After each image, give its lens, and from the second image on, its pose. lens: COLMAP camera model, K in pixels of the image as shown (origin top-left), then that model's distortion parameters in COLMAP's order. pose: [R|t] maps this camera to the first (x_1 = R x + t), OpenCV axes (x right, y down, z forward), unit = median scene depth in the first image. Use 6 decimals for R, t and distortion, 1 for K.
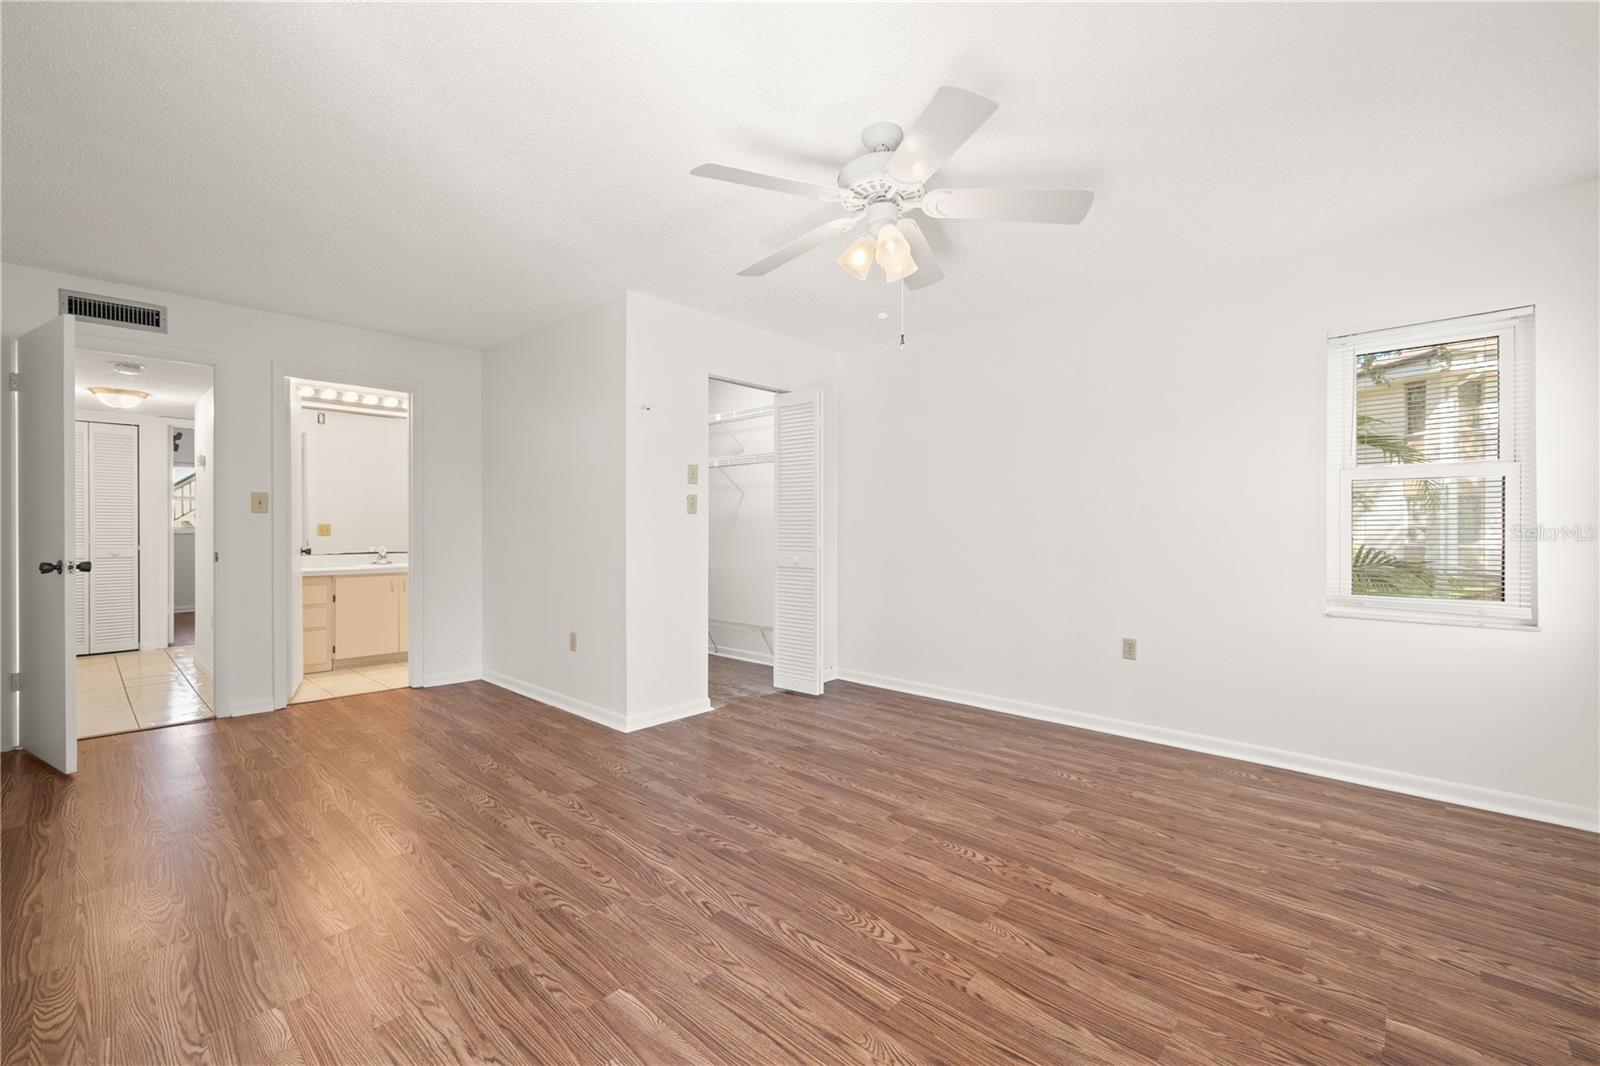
lens RADIAL K [[670.8, 0, 795.5], [0, 670.8, 521.8], [0, 0, 1]] dist [0.000716, 0.000034]
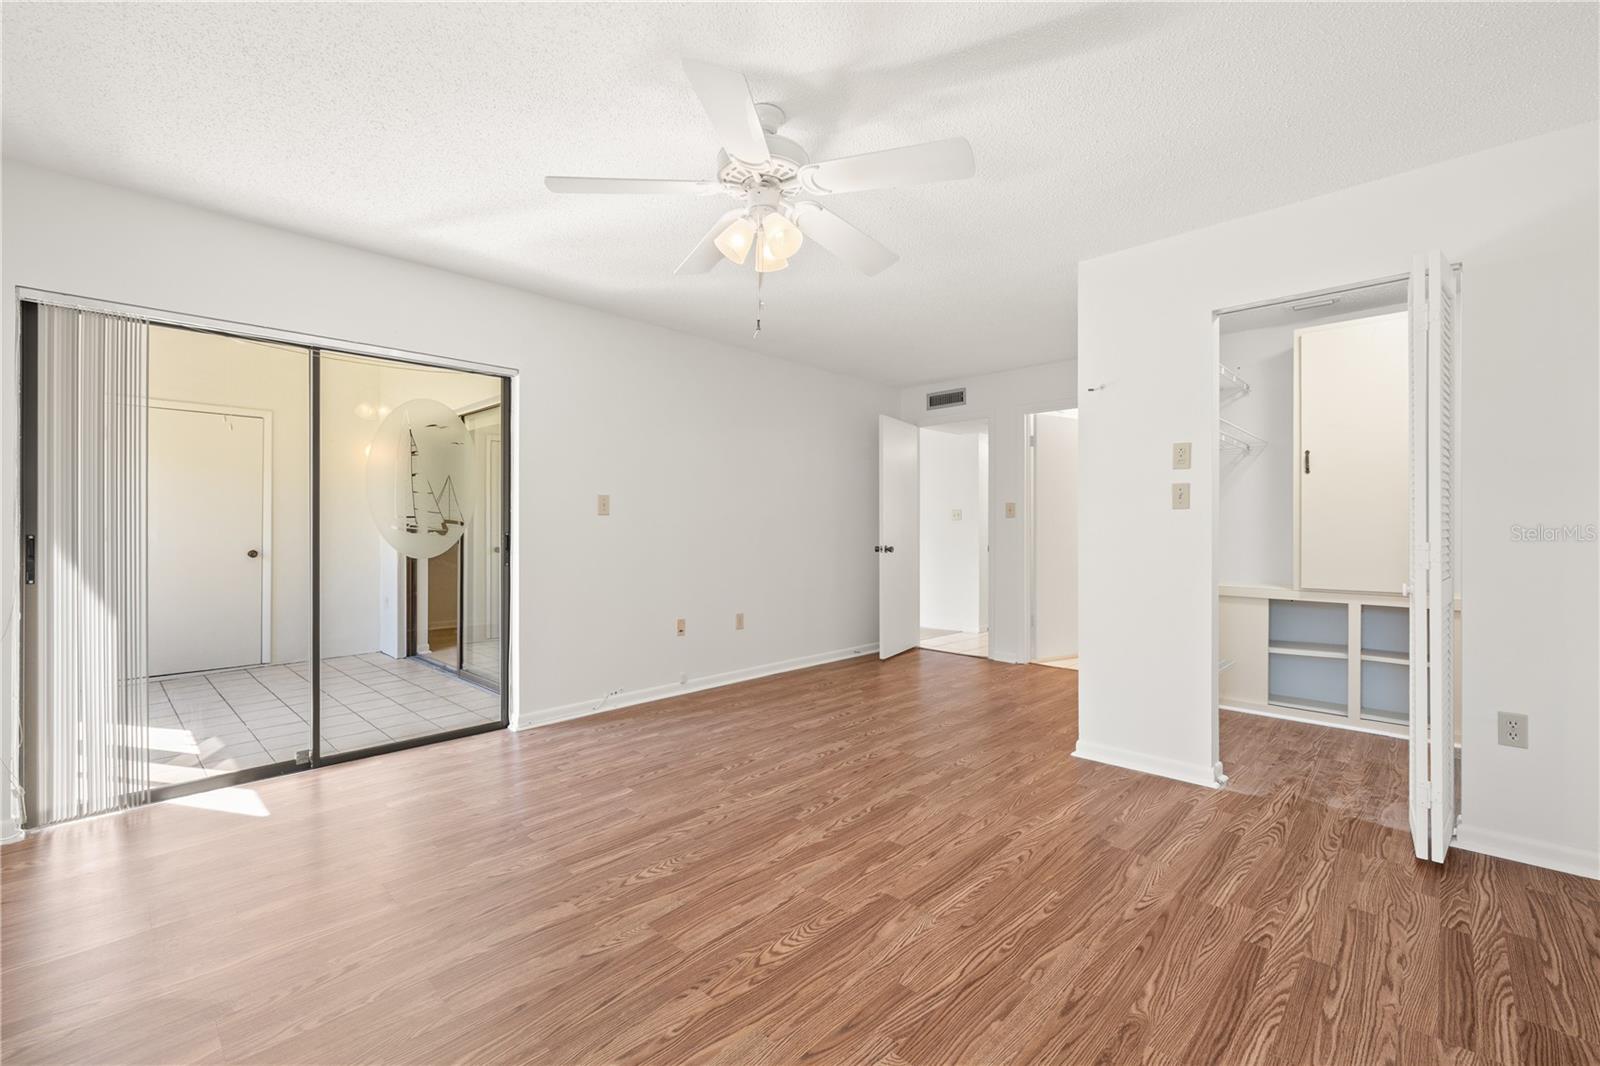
lens RADIAL K [[670.8, 0, 795.5], [0, 670.8, 521.8], [0, 0, 1]] dist [0.000716, 0.000034]
pose [[-0.010751, -0.009561, -0.999897, 0.880037], [0.005535, 0.999938, -0.009621, 0.008168], [0.999927, -0.005638, -0.010697, 0.852120]]
